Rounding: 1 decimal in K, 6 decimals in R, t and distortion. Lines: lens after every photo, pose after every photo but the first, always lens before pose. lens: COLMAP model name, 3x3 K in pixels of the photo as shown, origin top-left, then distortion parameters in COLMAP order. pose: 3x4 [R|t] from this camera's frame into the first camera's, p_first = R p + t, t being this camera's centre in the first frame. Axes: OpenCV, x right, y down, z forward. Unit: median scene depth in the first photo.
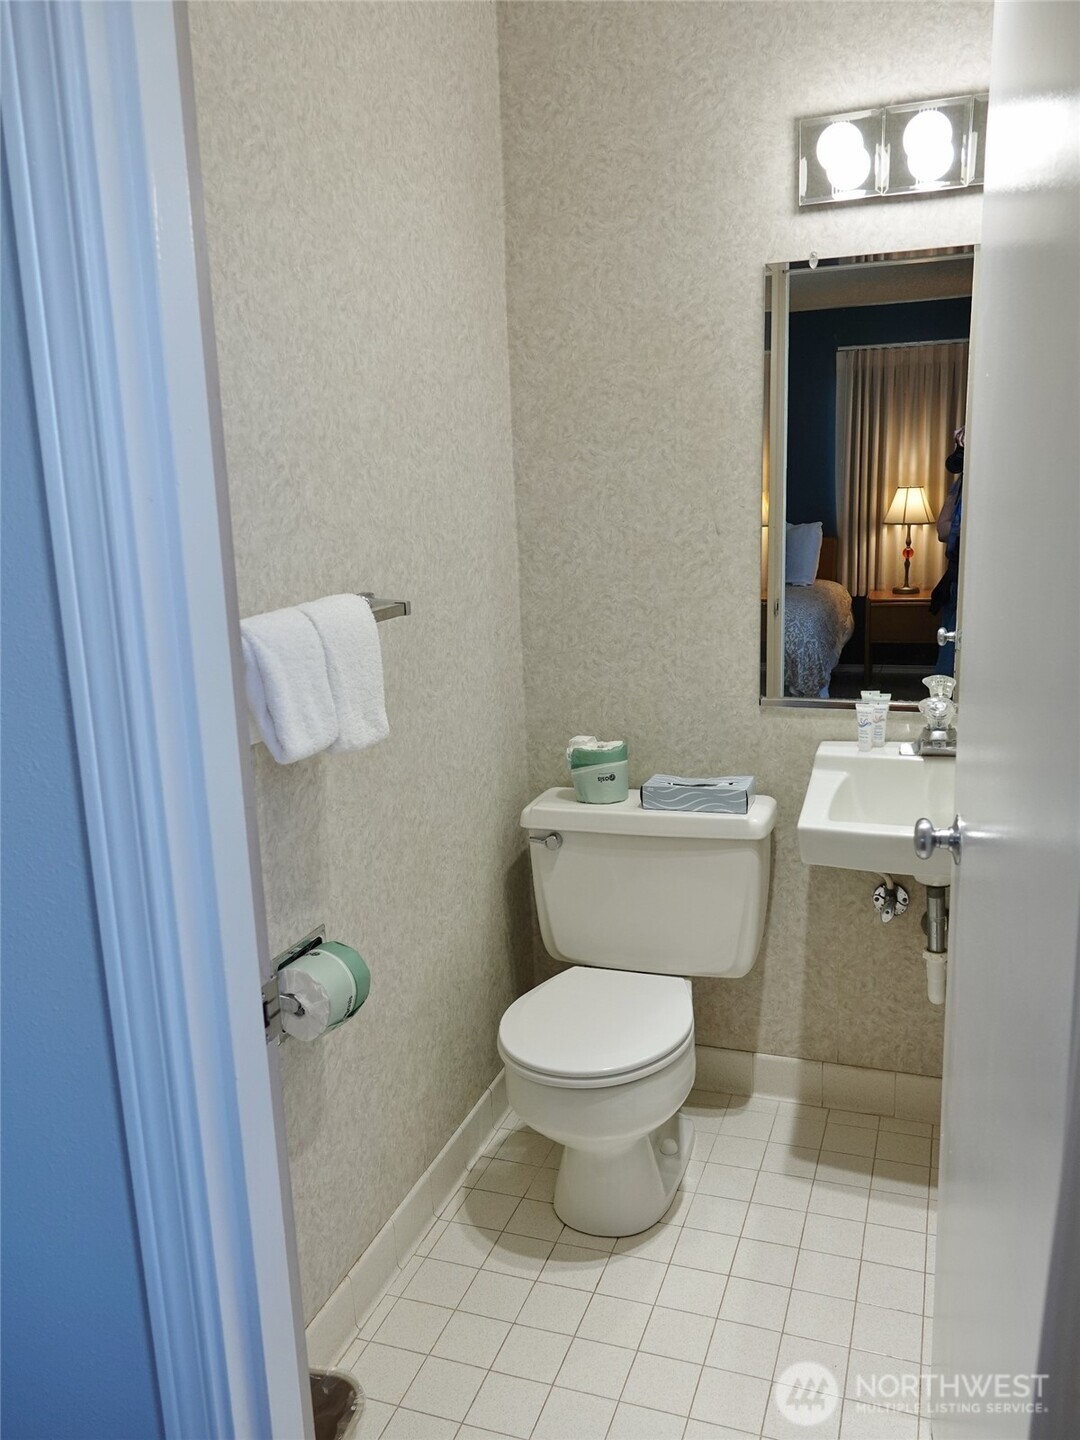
lens RADIAL K [[1142.9, 0, 540.0], [0, 1142.9, 720.0], [0, 0, 1]] dist [0.017334, -0.013336]
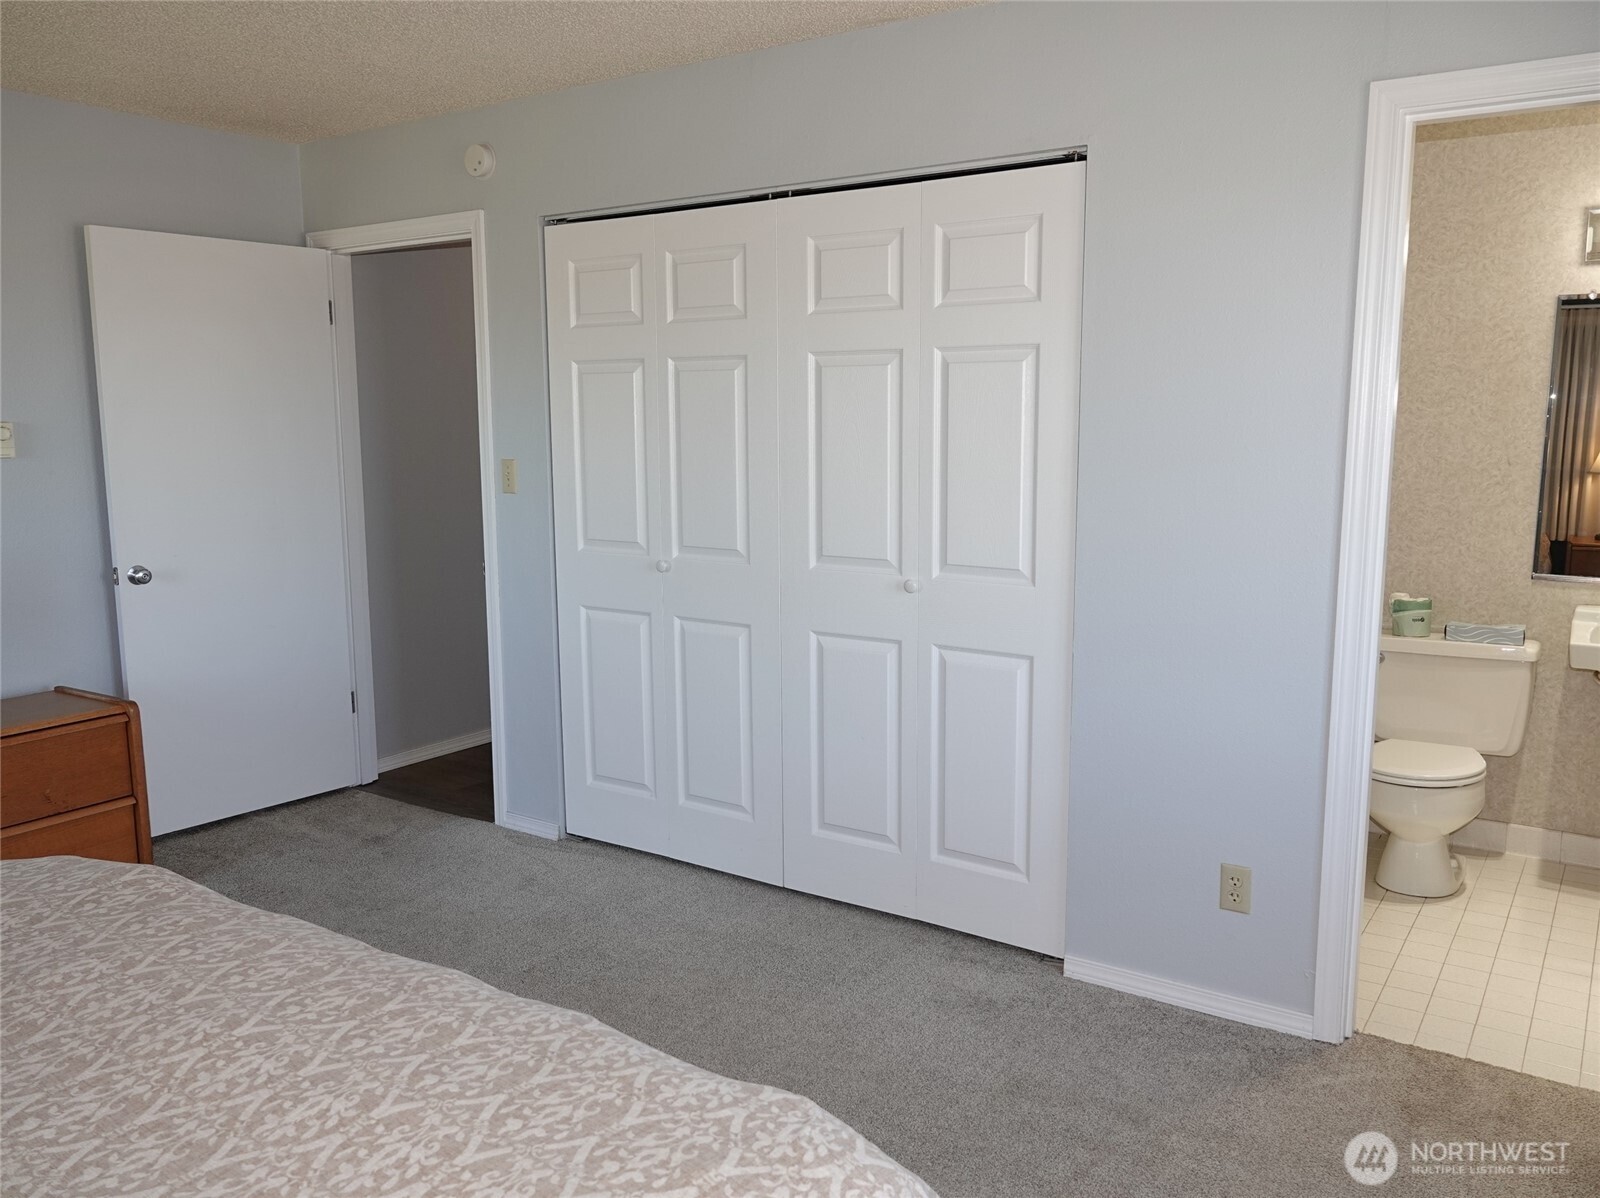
lens RADIAL K [[1269.9, 0, 800.8], [0, 1269.9, 597.1], [0, 0, 1]] dist [0.017334, -0.013336]
pose [[0.969295, 0.068603, -0.236138, -0.342679], [-0.082303, 0.995419, -0.048645, 0.171888], [0.231719, 0.066586, 0.970501, -0.848526]]
